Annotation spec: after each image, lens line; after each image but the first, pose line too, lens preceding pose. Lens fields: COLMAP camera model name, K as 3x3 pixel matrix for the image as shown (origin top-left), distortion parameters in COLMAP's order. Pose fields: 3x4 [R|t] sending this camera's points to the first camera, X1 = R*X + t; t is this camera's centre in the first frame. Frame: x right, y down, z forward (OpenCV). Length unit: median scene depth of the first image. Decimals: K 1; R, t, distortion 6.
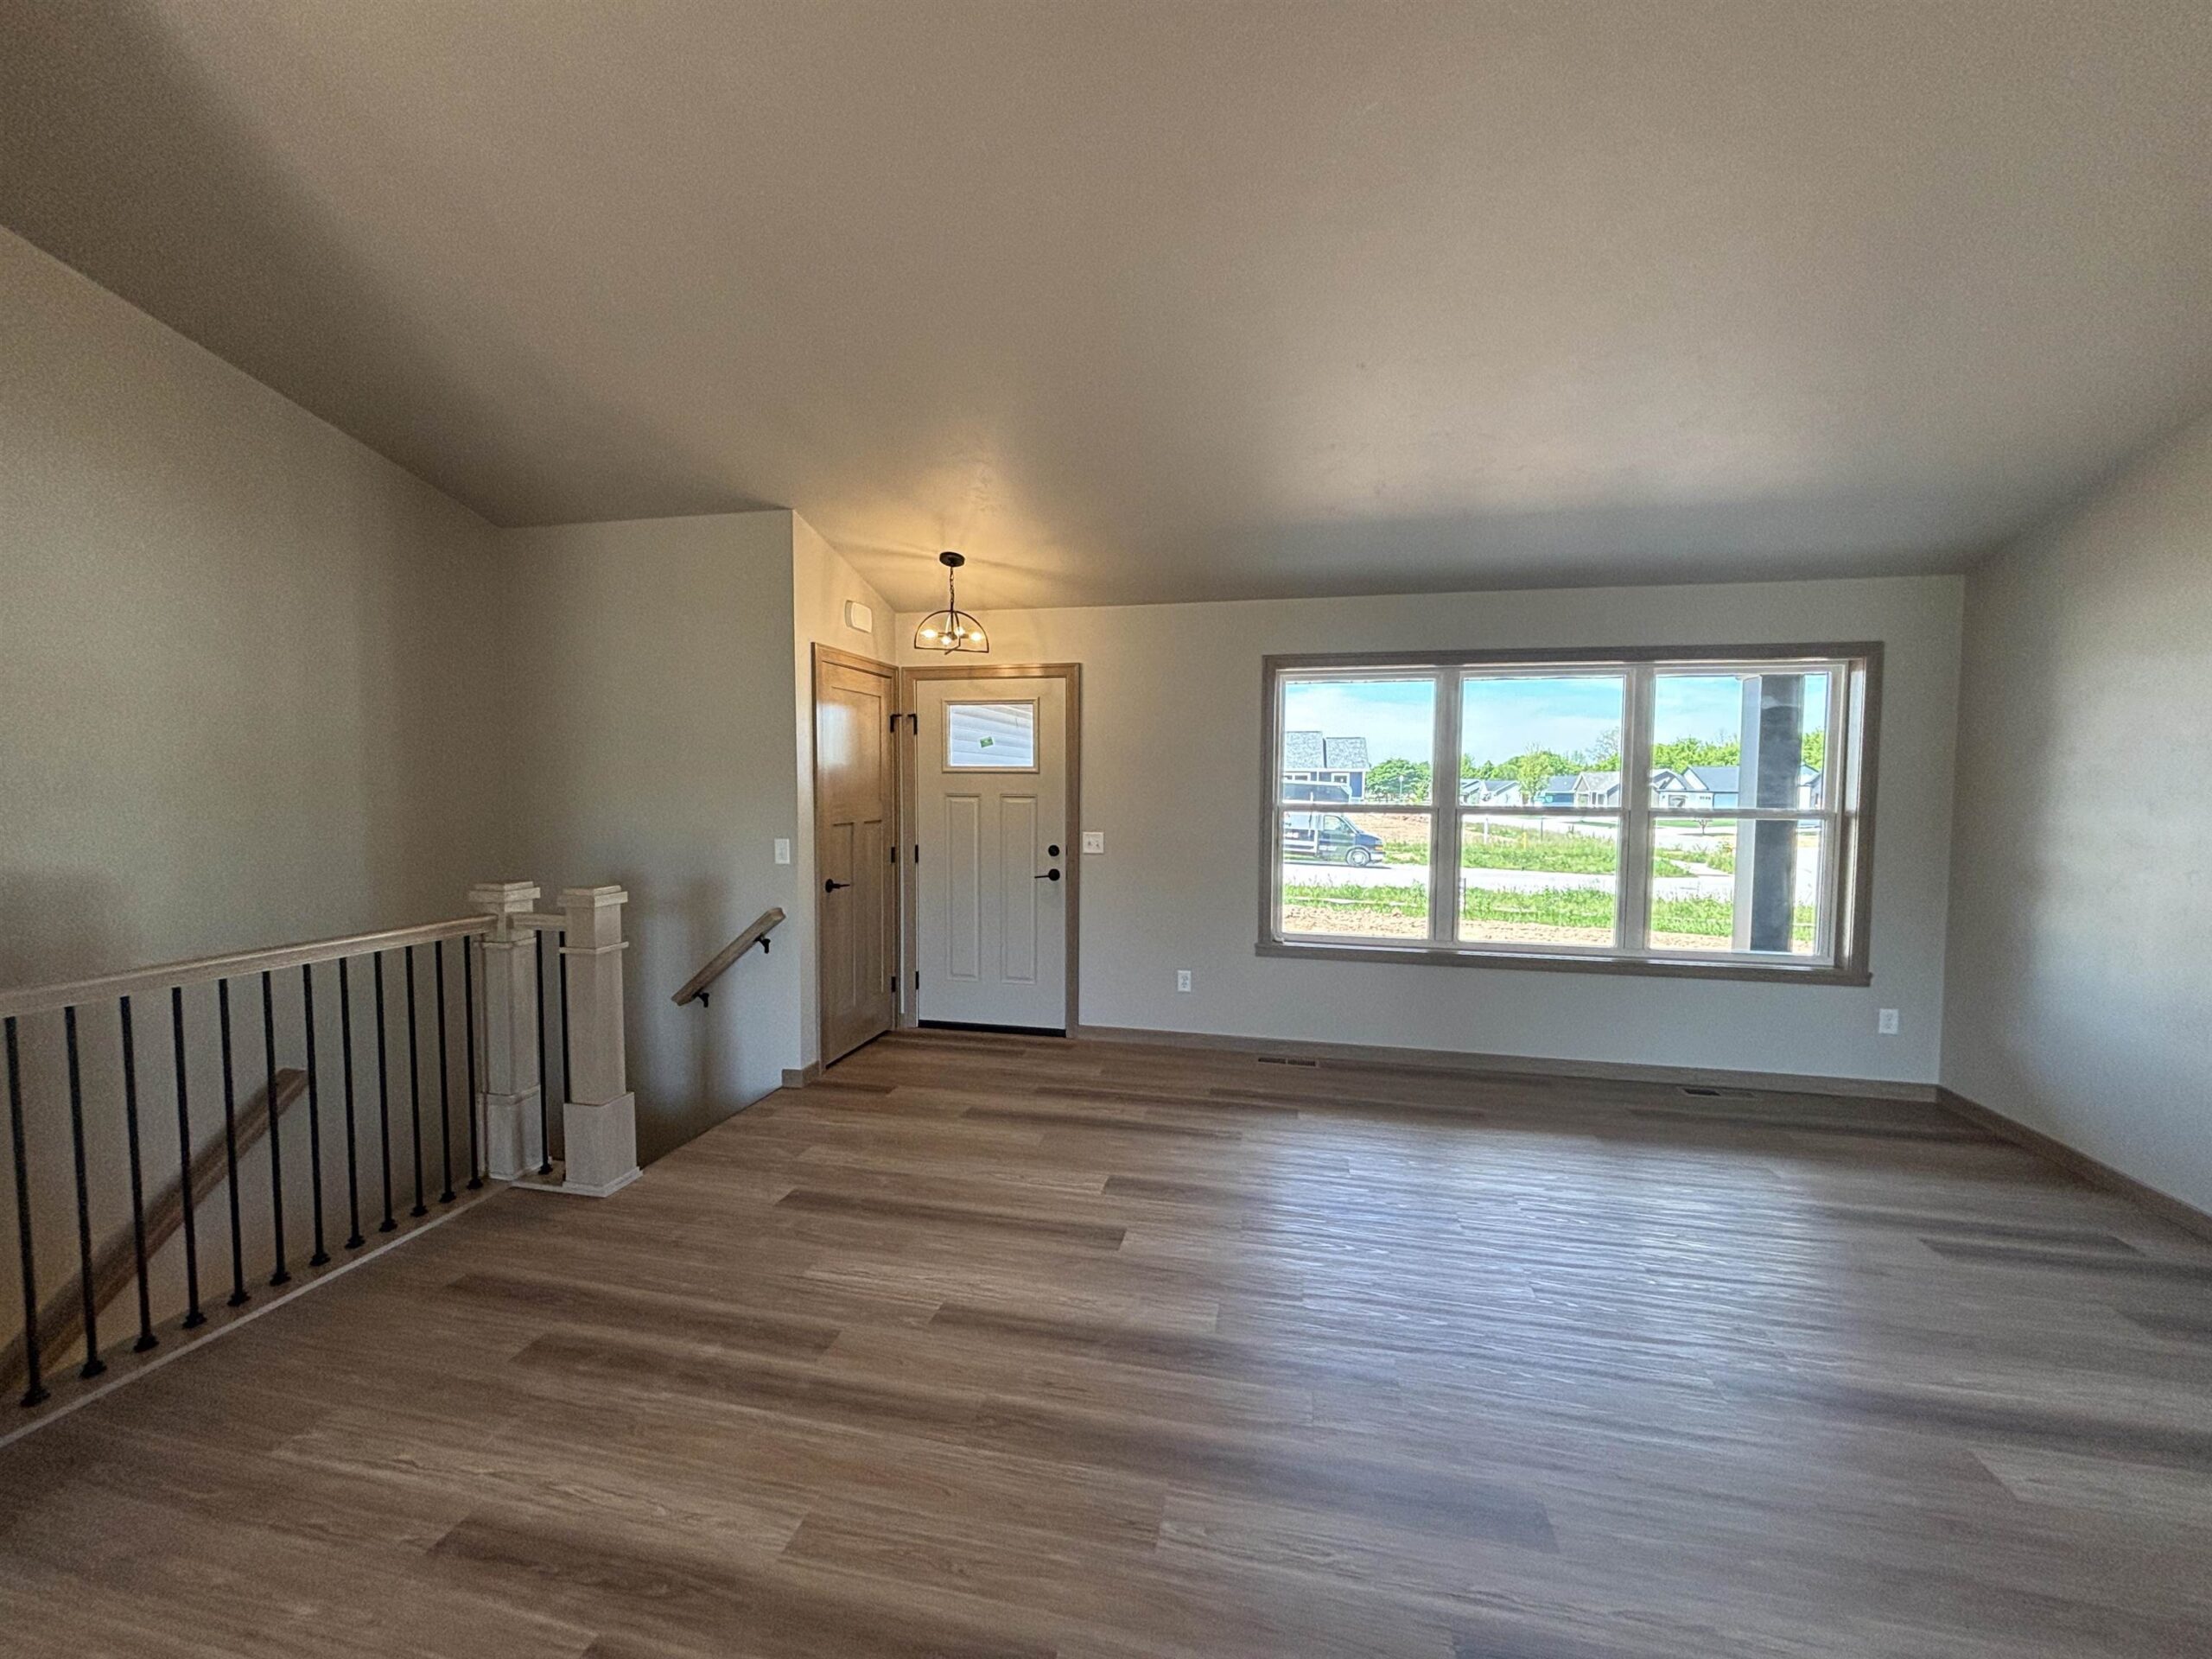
lens RADIAL K [[894.2, 0, 1109.0], [0, 894.2, 829.9], [0, 0, 1]] dist [-0.001600, 0.002536]
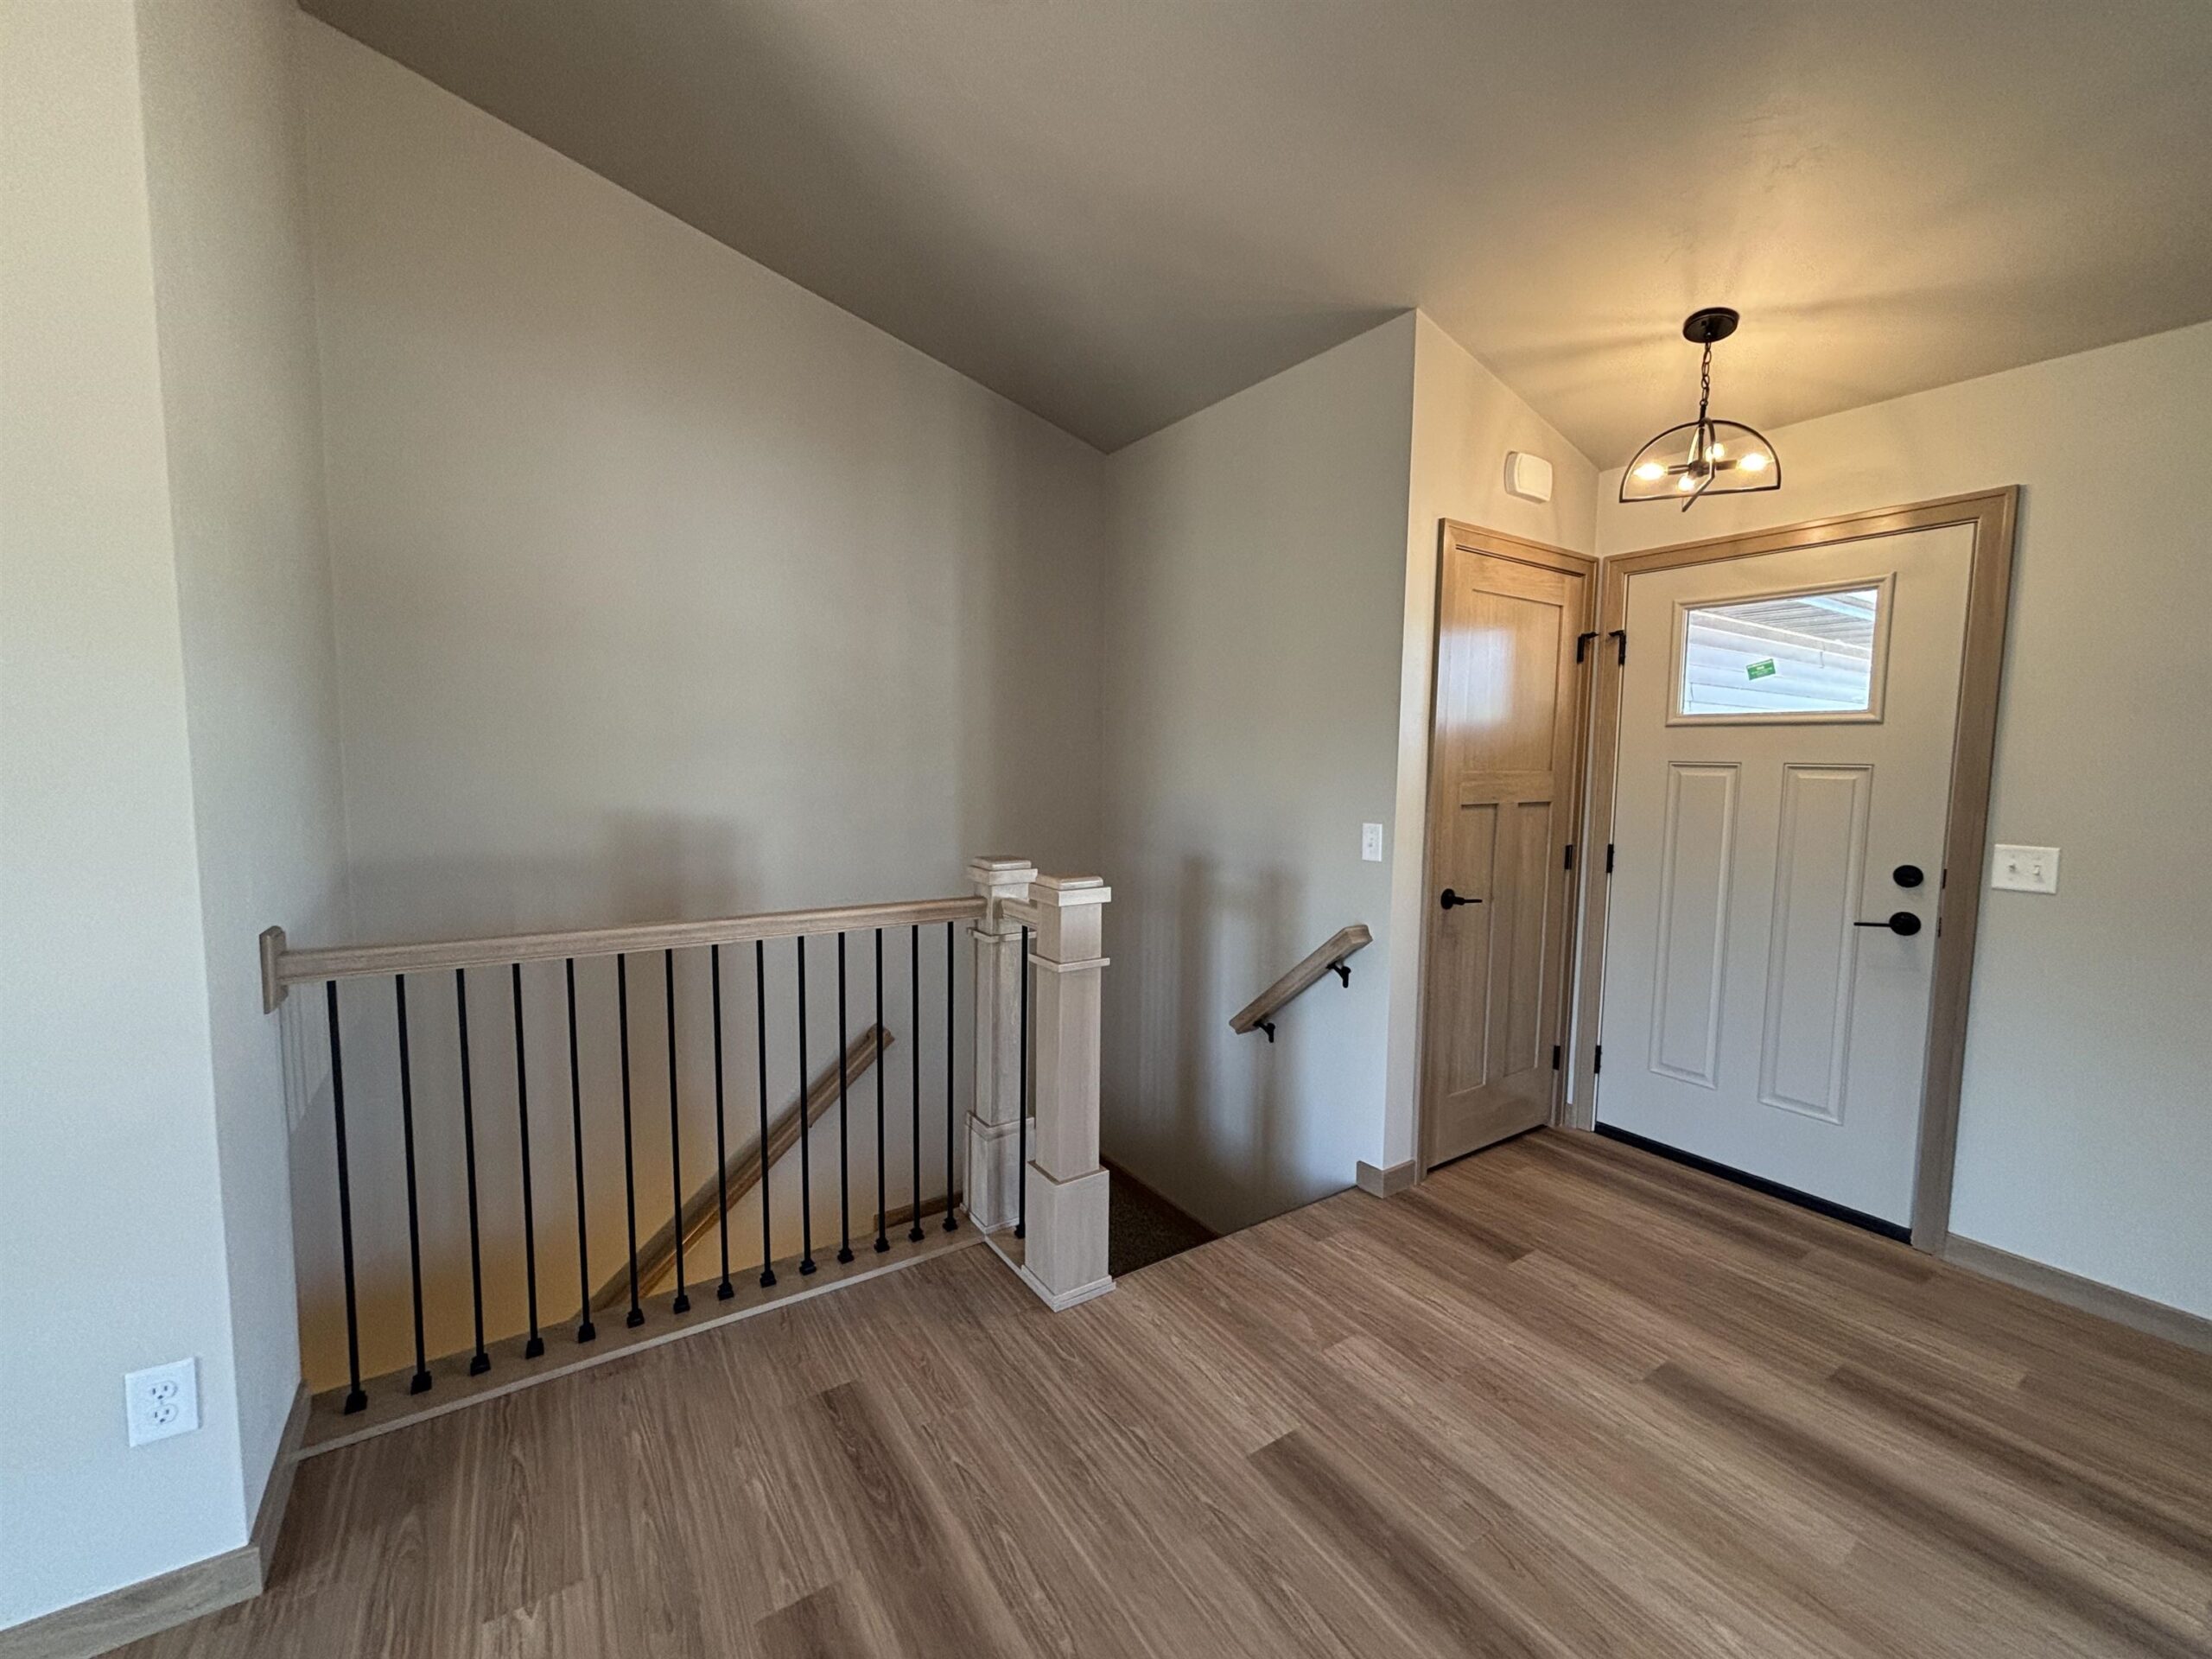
lens RADIAL K [[894.2, 0, 1105.6], [0, 894.2, 824.8], [0, 0, 1]] dist [-0.001600, 0.002536]
pose [[0.720374, 0.061160, -0.690884, -0.047331], [-0.047745, 0.998114, 0.038574, -0.004269], [0.691940, 0.005198, 0.721936, 0.363788]]
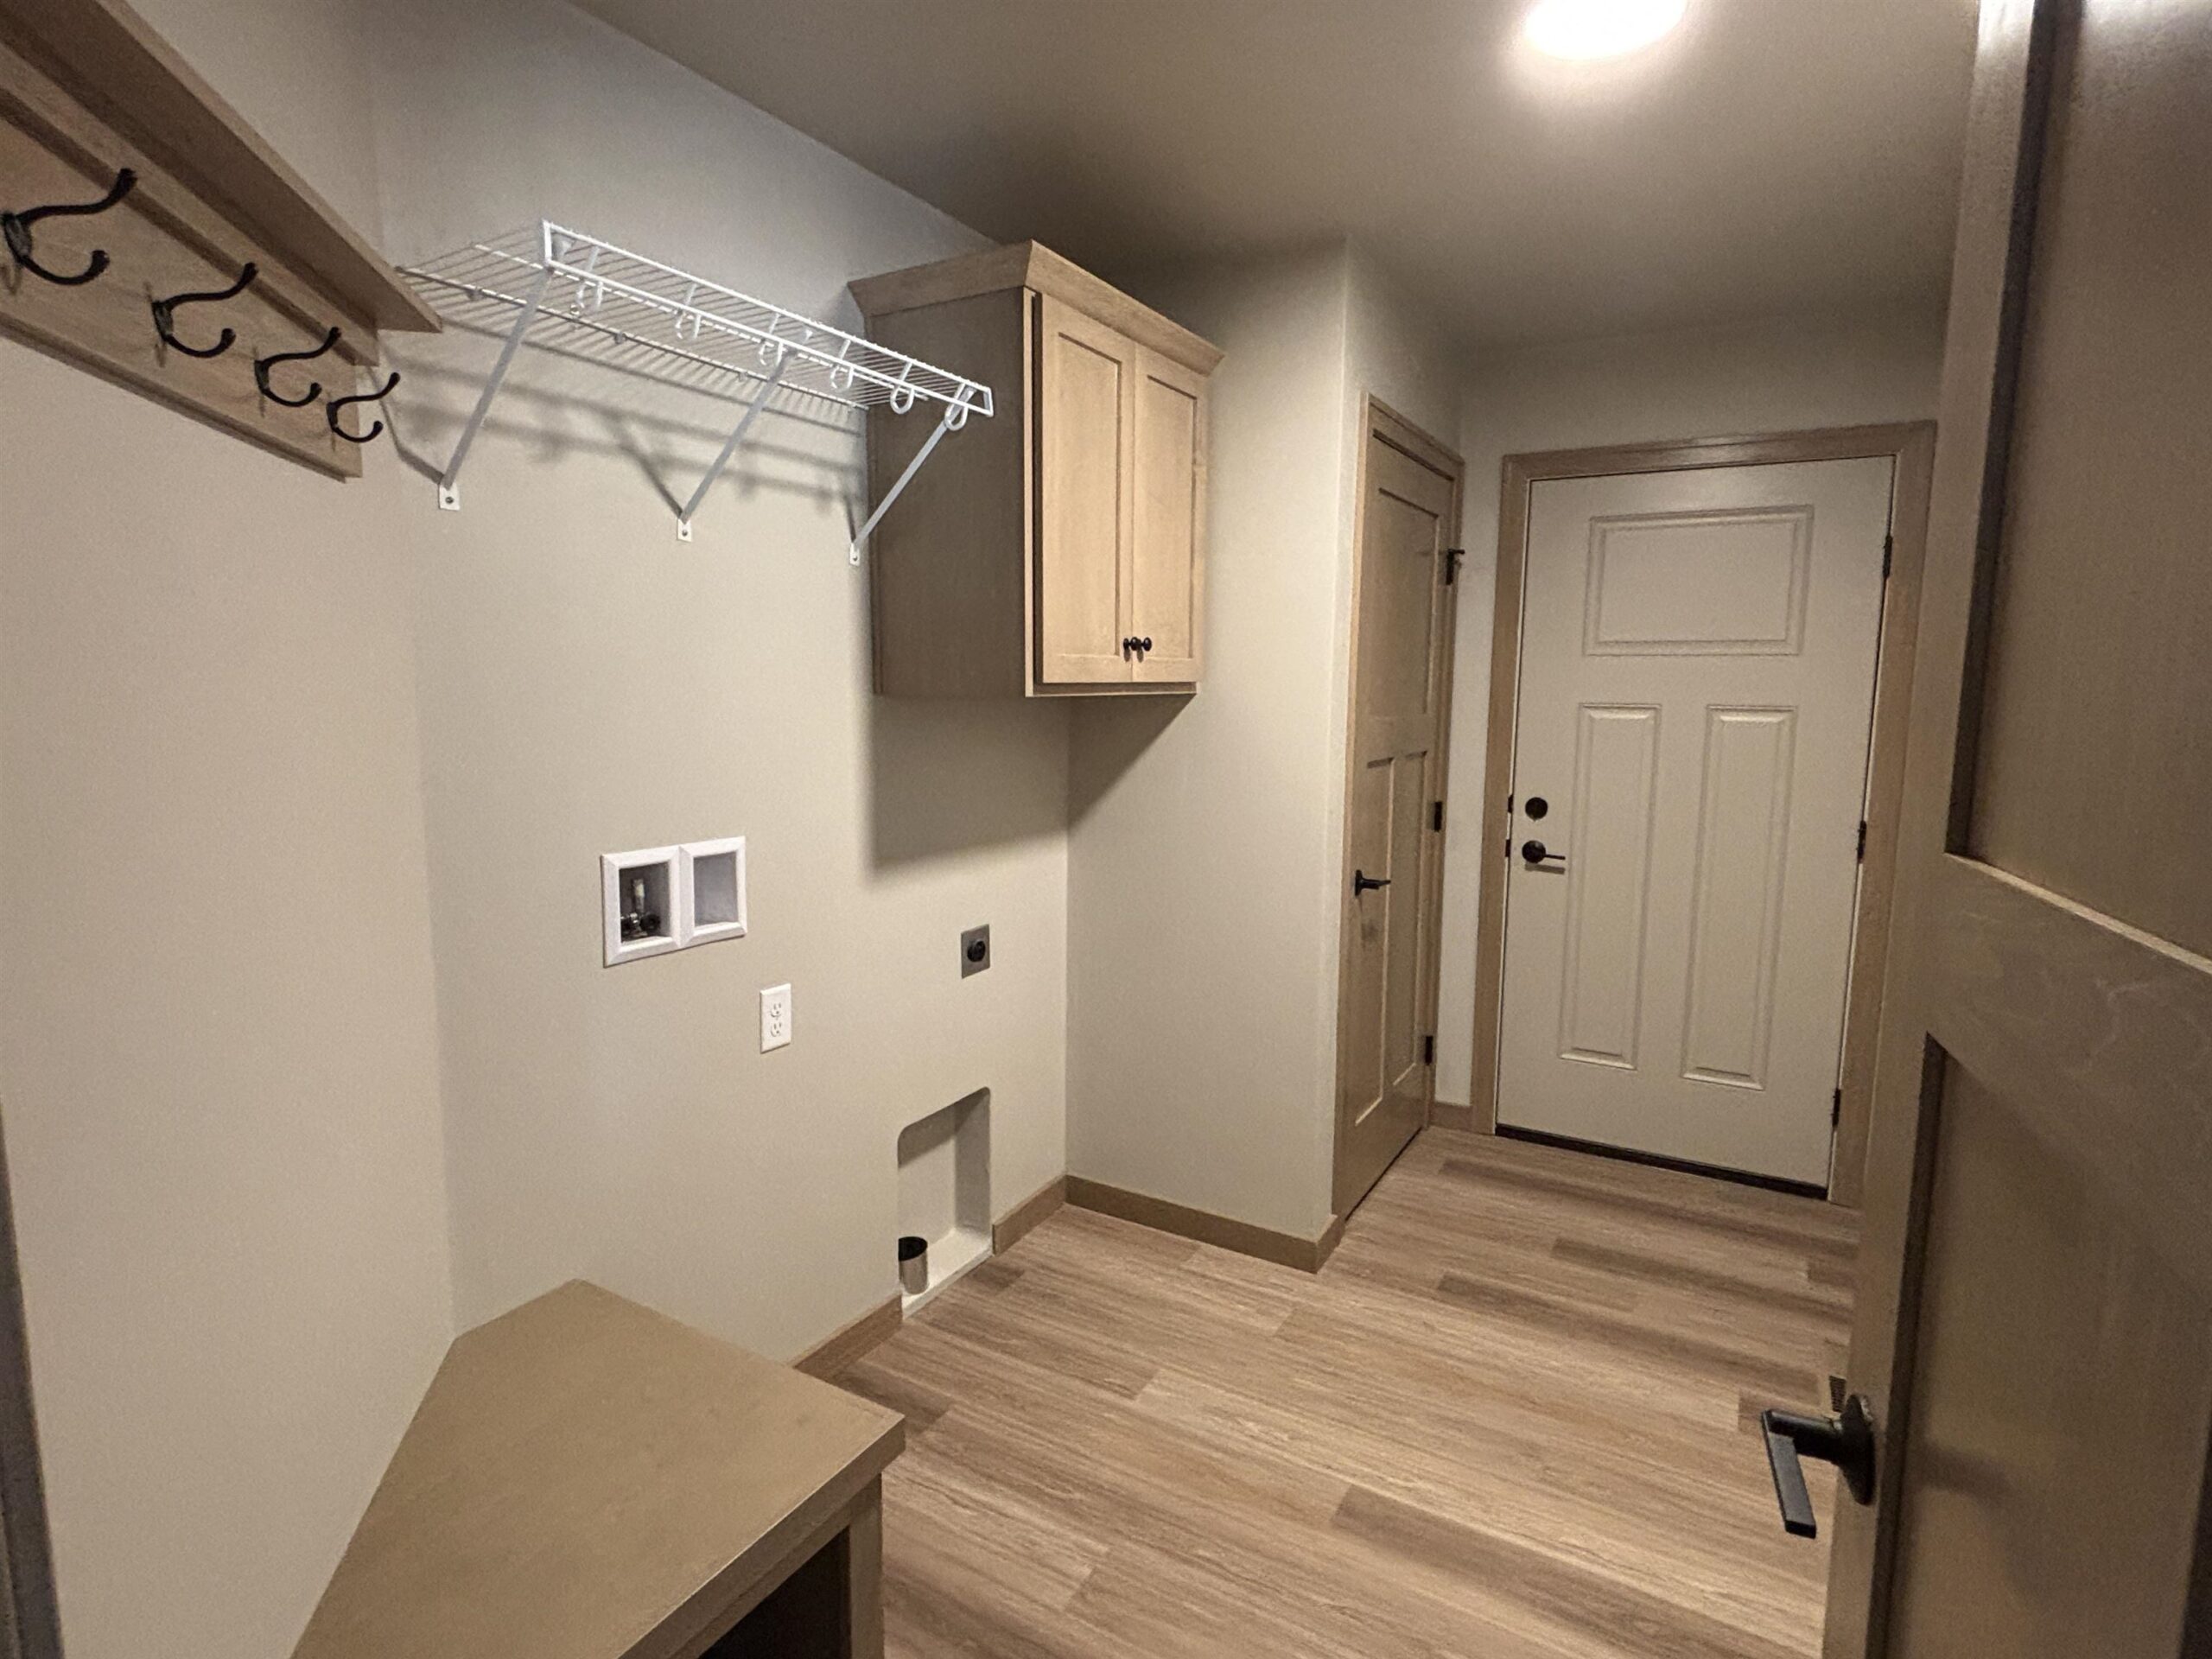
lens RADIAL K [[1145.5, 0, 1102.7], [0, 1145.5, 819.3], [0, 0, 1]] dist [0.002731, -0.001391]
pose [[0.956578, 0.037337, -0.289075, -0.267795], [-0.020384, 0.997903, 0.061436, -0.010483], [0.290763, -0.052876, 0.955333, 0.335554]]
